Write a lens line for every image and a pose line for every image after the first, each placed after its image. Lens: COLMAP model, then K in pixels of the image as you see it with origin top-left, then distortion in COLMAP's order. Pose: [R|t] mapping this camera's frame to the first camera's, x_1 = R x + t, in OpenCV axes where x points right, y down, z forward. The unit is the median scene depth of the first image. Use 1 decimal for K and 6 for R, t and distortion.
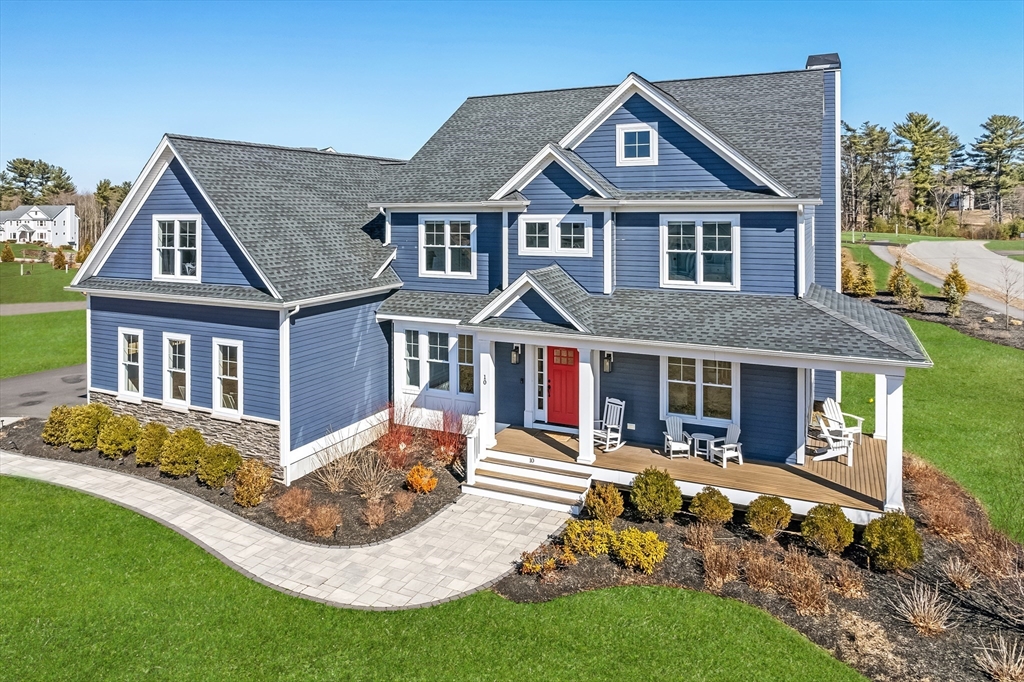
lens RADIAL K [[679.3, 0, 500.3], [0, 679.3, 213.3], [0, 0, 1]] dist [-0.004845, -0.001248]
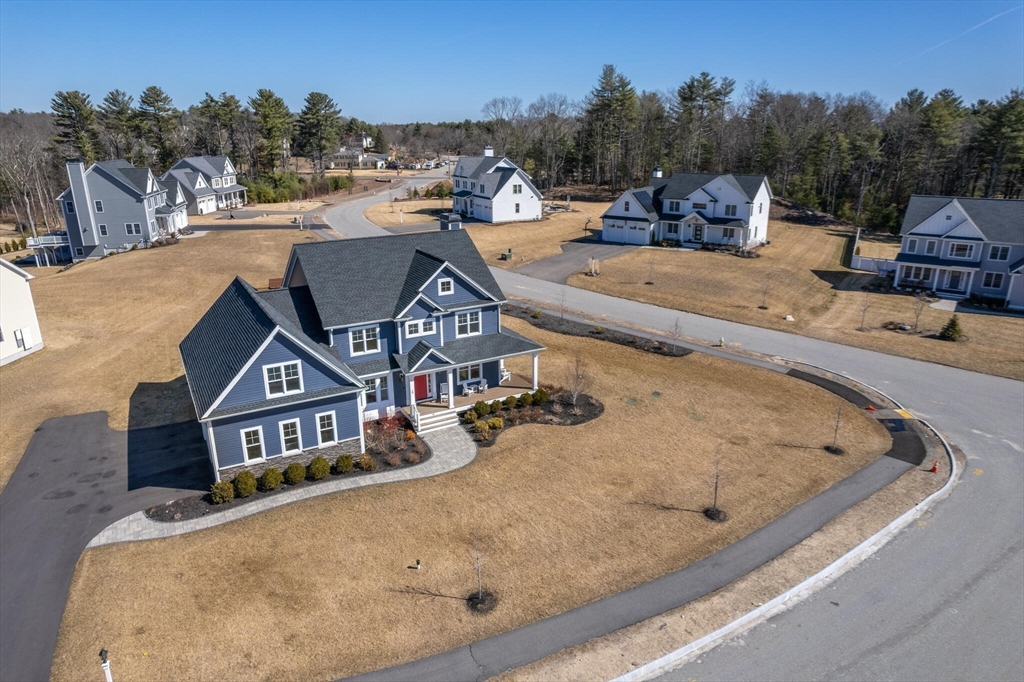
lens RADIAL K [[655.0, 0, 512.0], [0, 655.0, 341.0], [0, 0, 1]] dist [-0.053151, 0.044959]
pose [[0.554608, -0.253334, 0.792611, -1.602624], [0.003855, 0.953301, 0.301997, -0.626175], [-0.832103, -0.164434, 0.529685, -0.514029]]
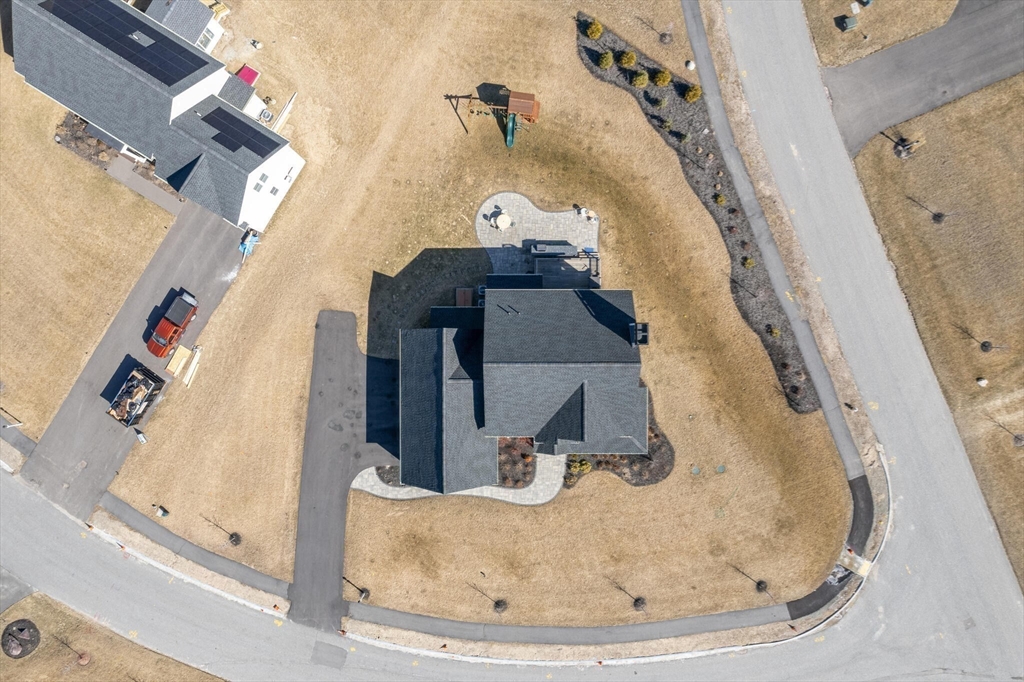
lens RADIAL K [[648.8, 0, 506.4], [0, 648.8, 339.5], [0, 0, 1]] dist [-0.060687, 0.040641]
pose [[0.896510, -0.443013, -0.002960, 0.082800], [0.002260, -0.002108, 0.999995, -3.088175], [-0.443017, -0.896513, -0.000889, 1.532350]]
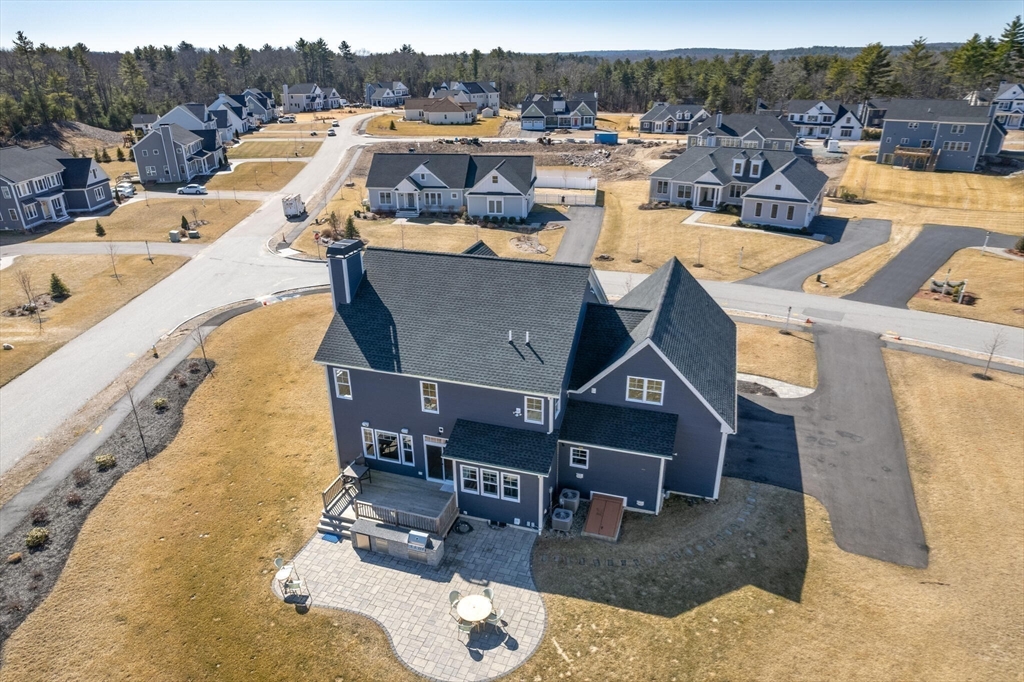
lens RADIAL K [[648.8, 0, 506.4], [0, 648.8, 339.5], [0, 0, 1]] dist [-0.060687, 0.040641]
pose [[-0.989902, 0.070777, -0.122818, 0.394606], [0.015378, 0.914934, 0.403311, -0.781019], [0.140915, 0.397350, -0.906783, 3.129648]]
